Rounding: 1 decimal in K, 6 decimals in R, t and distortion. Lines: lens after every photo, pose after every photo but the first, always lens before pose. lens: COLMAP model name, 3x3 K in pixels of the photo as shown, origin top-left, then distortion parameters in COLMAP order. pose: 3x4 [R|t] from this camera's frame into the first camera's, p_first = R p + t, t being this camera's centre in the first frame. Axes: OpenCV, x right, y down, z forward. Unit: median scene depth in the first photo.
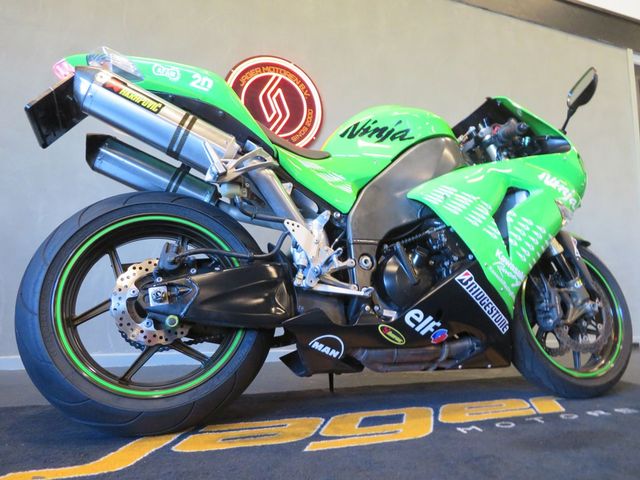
lens RADIAL K [[452.8, 0, 322.3], [0, 452.8, 240.1], [0, 0, 1]] dist [-0.010012, -0.001369]
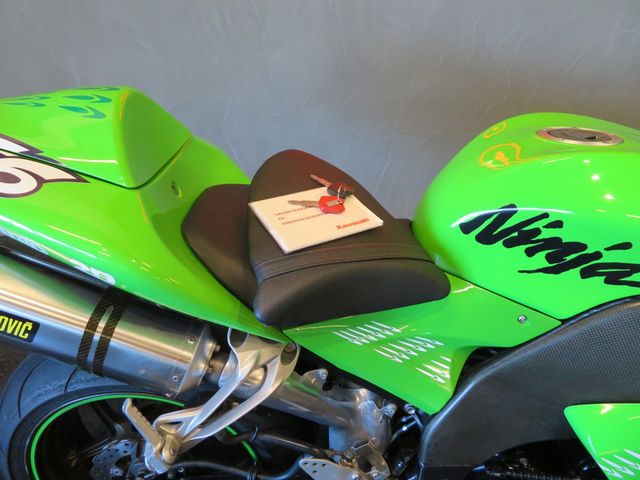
lens RADIAL K [[456.9, 0, 320.0], [0, 456.9, 240.0], [0, 0, 1]] dist [-0.007403, 0.002868]
pose [[0.938253, 0.208456, -0.276094, 0.040436], [0.047796, 0.712313, 0.700233, -0.598740], [0.342633, -0.670191, 0.658366, 0.735999]]
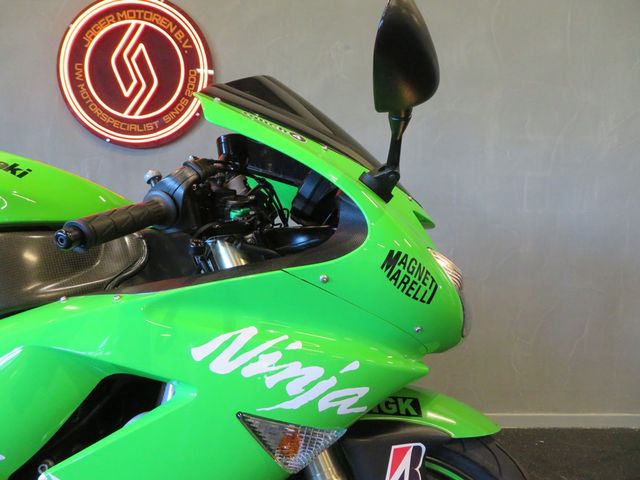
lens RADIAL K [[456.9, 0, 320.0], [0, 456.9, 240.0], [0, 0, 1]] dist [-0.007403, 0.002868]
pose [[0.947396, 0.043223, -0.317132, 0.766079], [0.013547, 0.984536, 0.174656, -0.322287], [0.319777, -0.169765, 0.932160, 0.801946]]
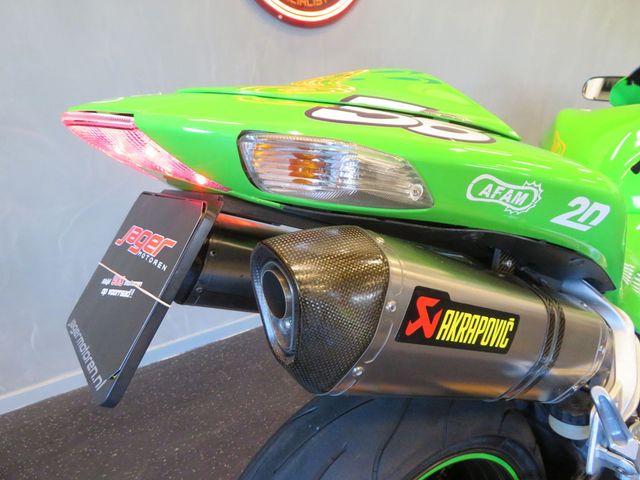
lens RADIAL K [[456.9, 0, 320.0], [0, 456.9, 240.0], [0, 0, 1]] dist [-0.007403, 0.002868]
pose [[0.967636, -0.085938, 0.237265, -0.505348], [-0.040017, 0.876072, 0.480517, -0.450717], [-0.249155, -0.474461, 0.844280, 0.669179]]
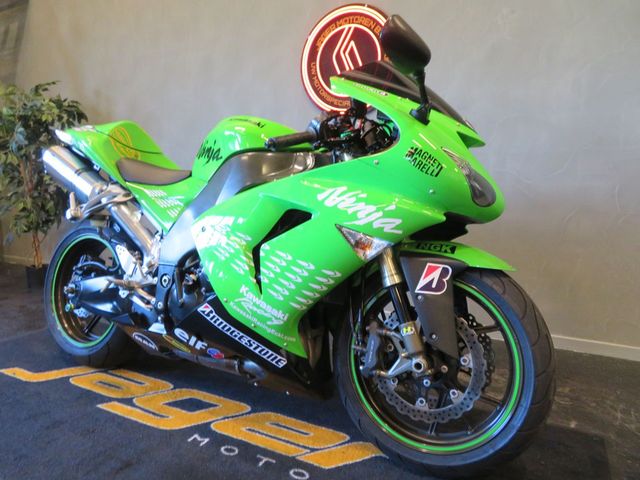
lens RADIAL K [[458.3, 0, 325.5], [0, 458.3, 241.8], [0, 0, 1]] dist [-0.007265, -0.000703]
pose [[0.658647, 0.094544, -0.746488, 1.228190], [0.090095, 0.975029, 0.202983, -0.251571], [0.747038, -0.200949, 0.633682, 0.544964]]
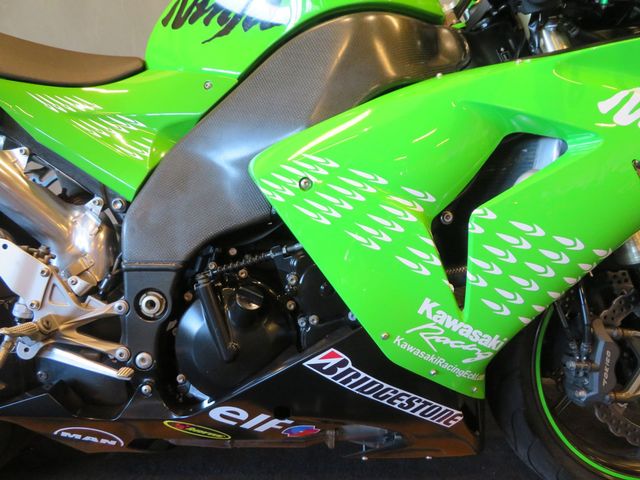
lens RADIAL K [[452.8, 0, 322.3], [0, 452.8, 240.1], [0, 0, 1]] dist [-0.010012, -0.001369]
pose [[0.944426, 0.090704, -0.315964, 0.432714], [0.029848, 0.933547, 0.357211, -0.200118], [0.327367, -0.346790, 0.878958, 0.599103]]
